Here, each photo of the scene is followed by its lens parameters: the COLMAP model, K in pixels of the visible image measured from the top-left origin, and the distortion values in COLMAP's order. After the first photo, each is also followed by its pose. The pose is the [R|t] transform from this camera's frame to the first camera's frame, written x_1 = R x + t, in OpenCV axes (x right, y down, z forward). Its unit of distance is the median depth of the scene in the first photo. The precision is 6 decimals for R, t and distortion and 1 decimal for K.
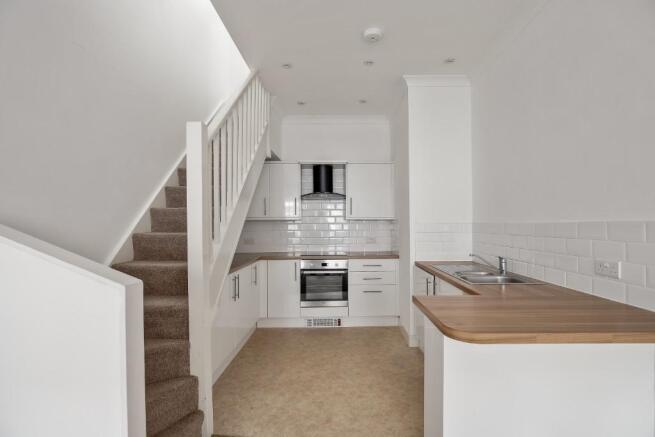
lens RADIAL K [[309.0, 0, 328.0], [0, 309.0, 223.3], [0, 0, 1]] dist [-0.021749, 0.000500]
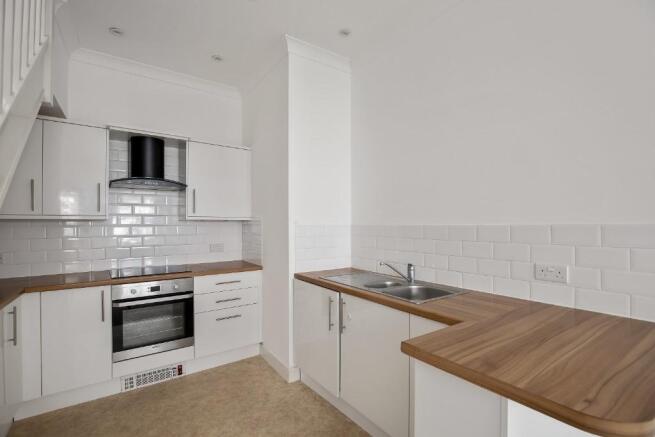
lens RADIAL K [[309.0, 0, 328.0], [0, 309.0, 223.3], [0, 0, 1]] dist [-0.021749, 0.000500]
pose [[0.807547, 0.003683, 0.589792, -0.100500], [-0.002250, 0.999992, -0.003164, -0.002988], [-0.589799, 0.001228, 0.807549, 0.261685]]
